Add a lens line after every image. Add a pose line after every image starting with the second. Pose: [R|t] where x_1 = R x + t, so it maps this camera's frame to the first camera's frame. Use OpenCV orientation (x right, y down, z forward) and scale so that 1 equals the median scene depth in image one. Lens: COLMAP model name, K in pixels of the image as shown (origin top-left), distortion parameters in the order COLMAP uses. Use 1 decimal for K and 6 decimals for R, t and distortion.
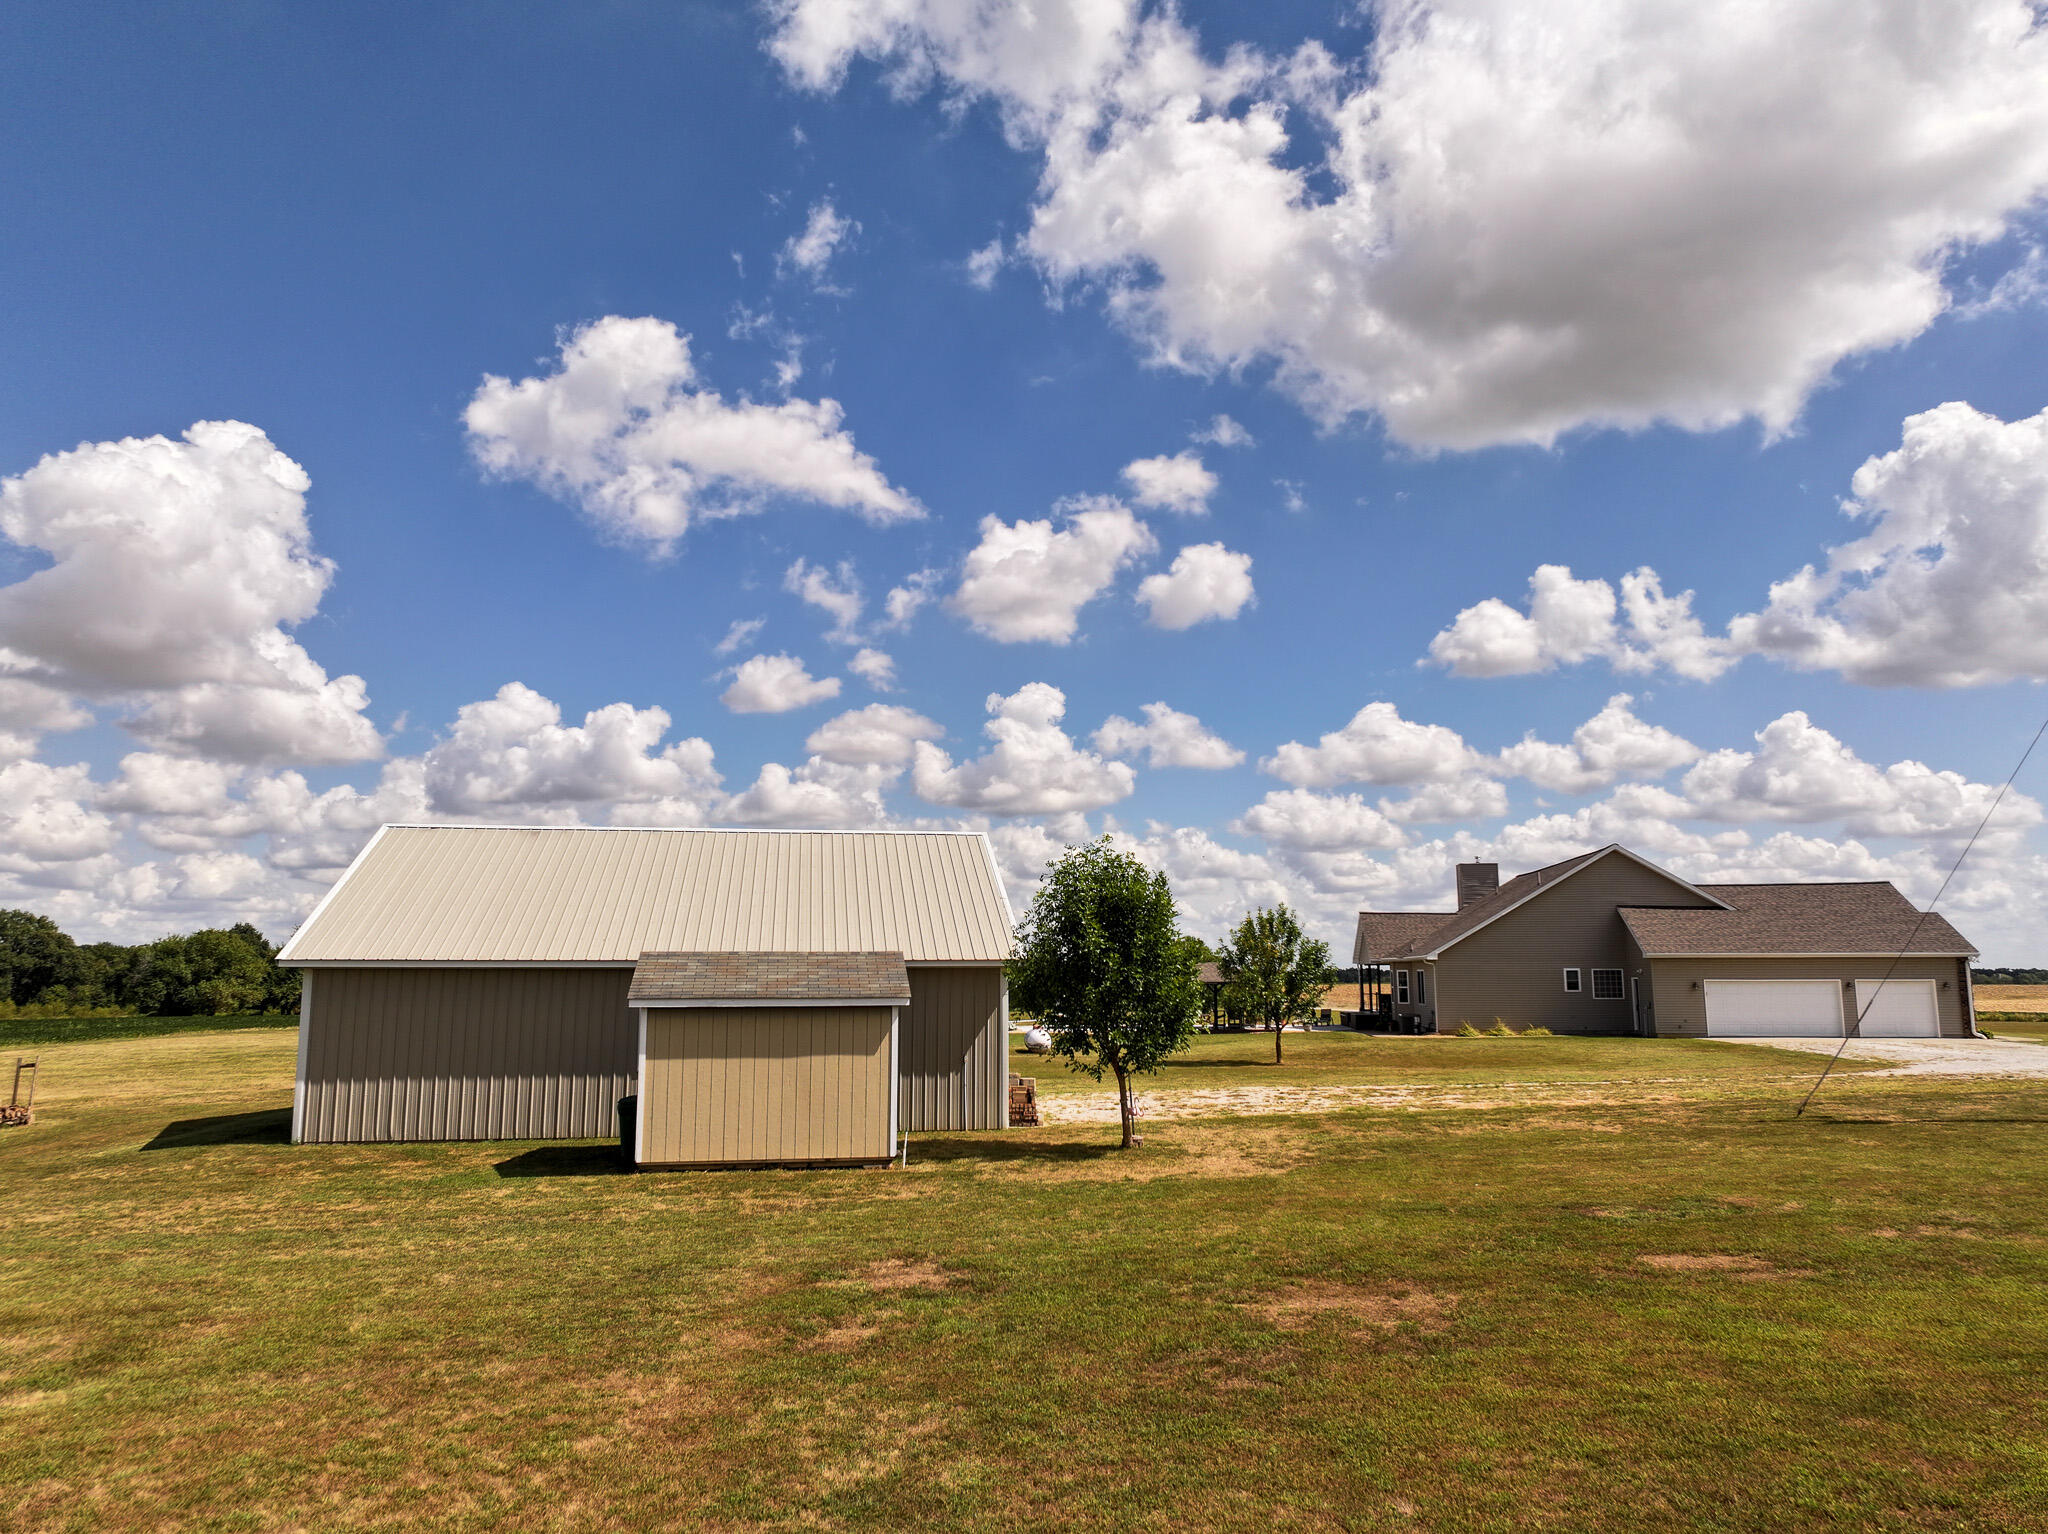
lens RADIAL K [[1447.1, 0, 1027.2], [0, 1447.1, 769.3], [0, 0, 1]] dist [0.004474, 0.000571]
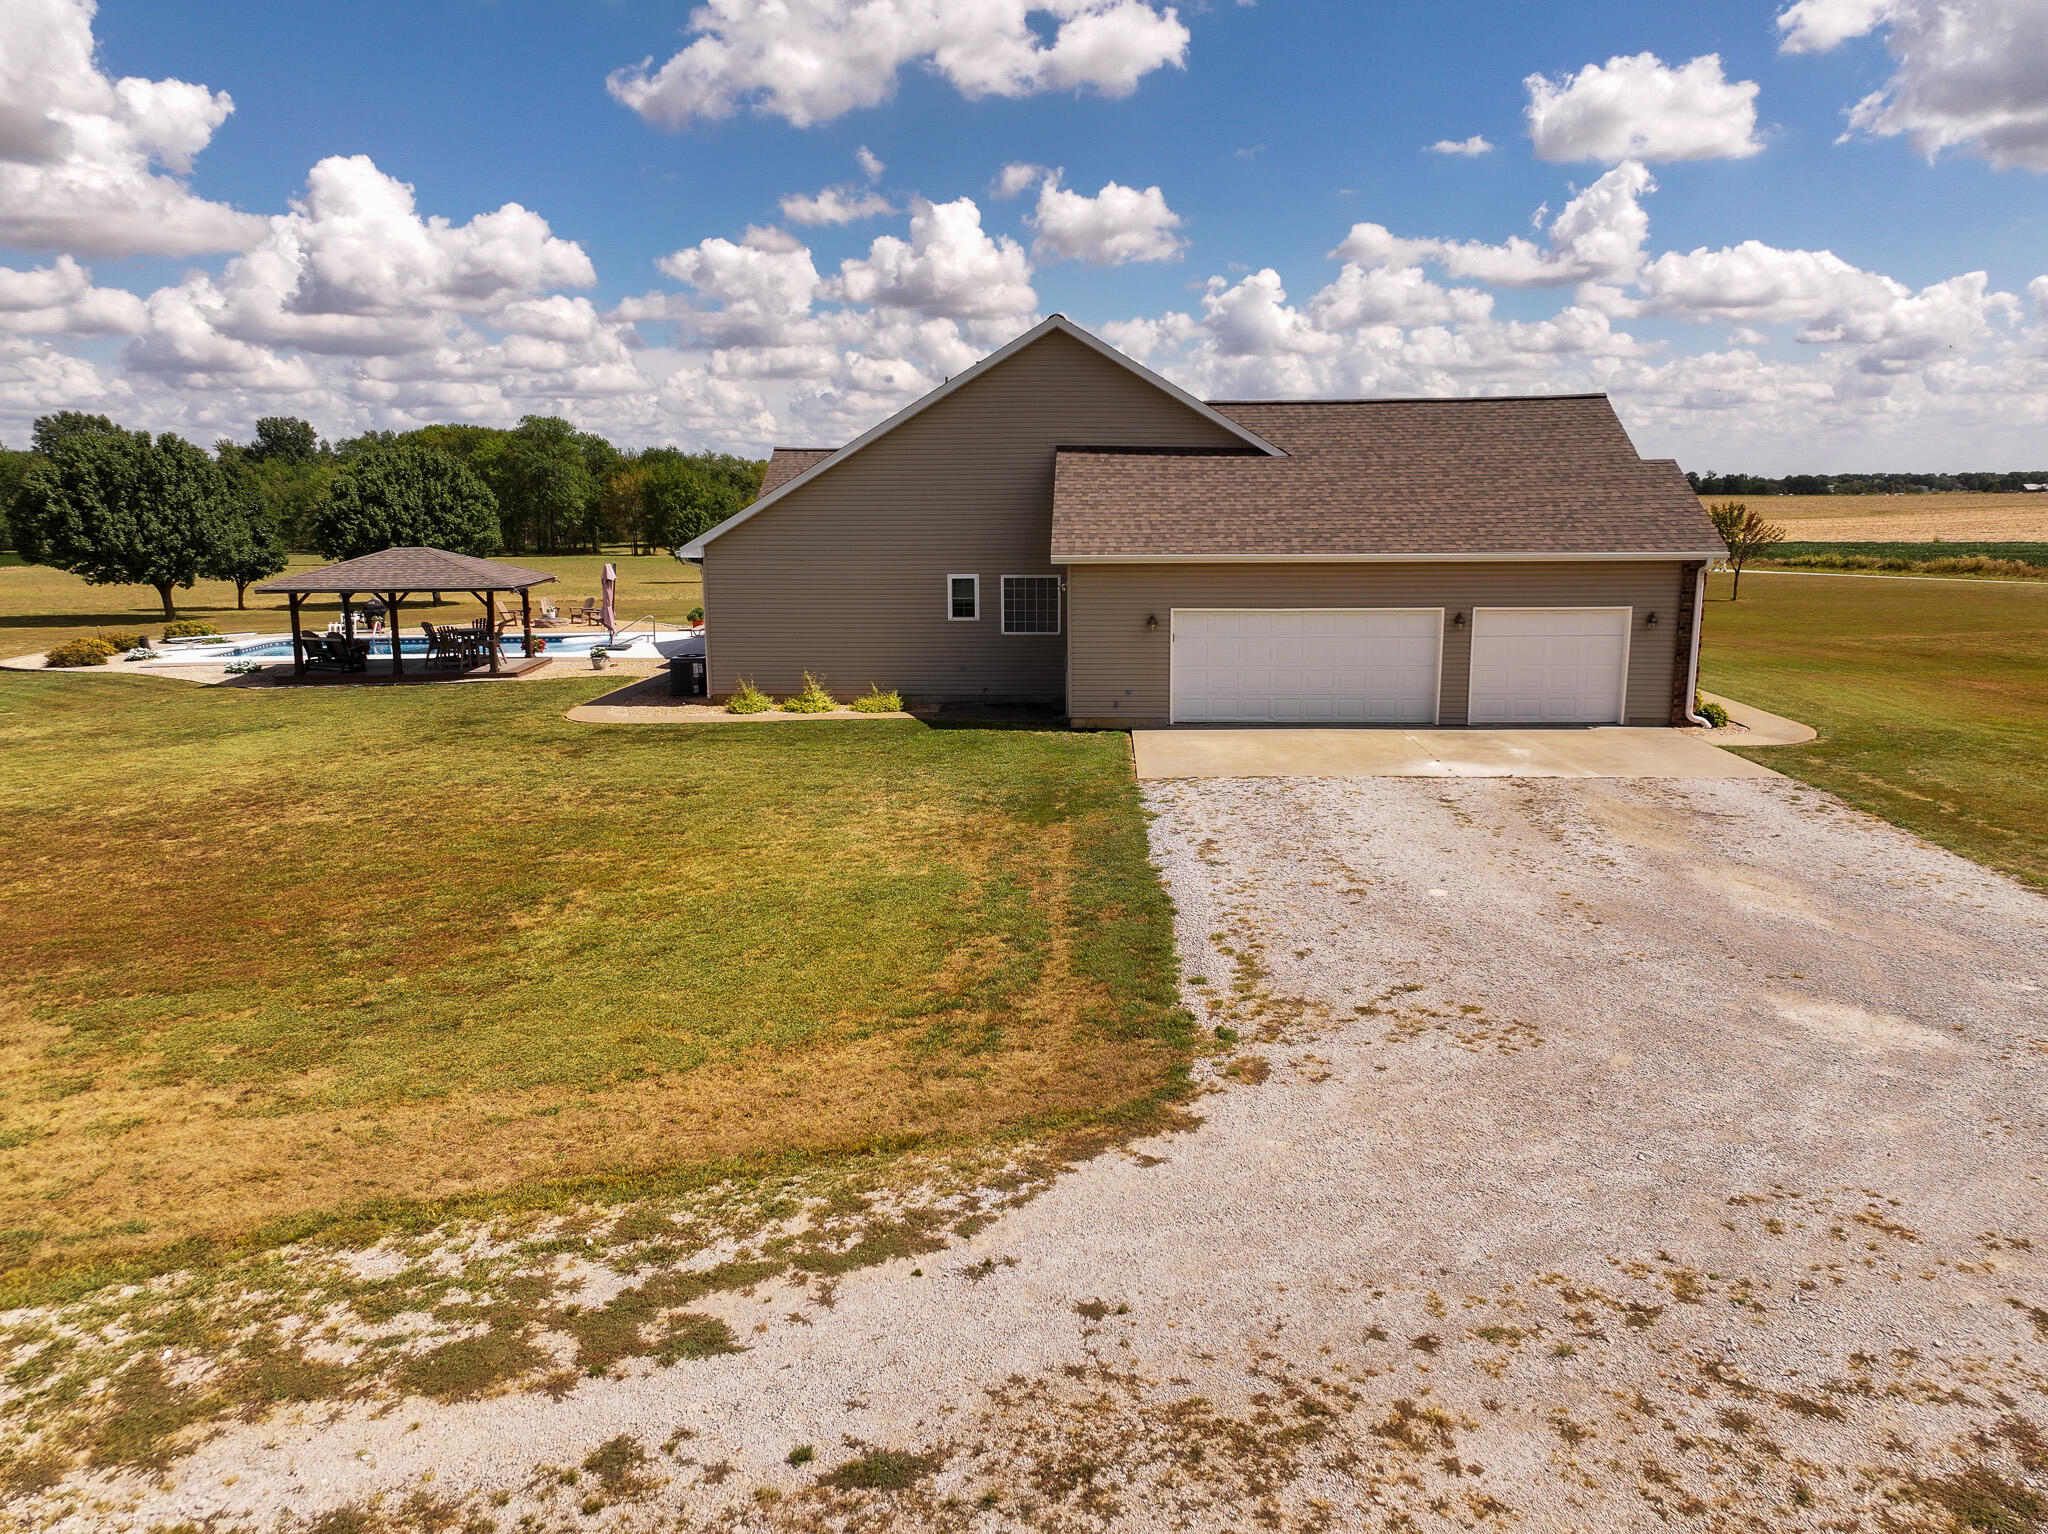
lens RADIAL K [[1447.1, 0, 1022.1], [0, 1447.1, 762.5], [0, 0, 1]] dist [0.004474, 0.000571]
pose [[0.998177, -0.015670, 0.058287, 0.387325], [-0.004271, 0.944955, 0.327173, 0.036094], [-0.060205, -0.326825, 0.943165, 0.530473]]
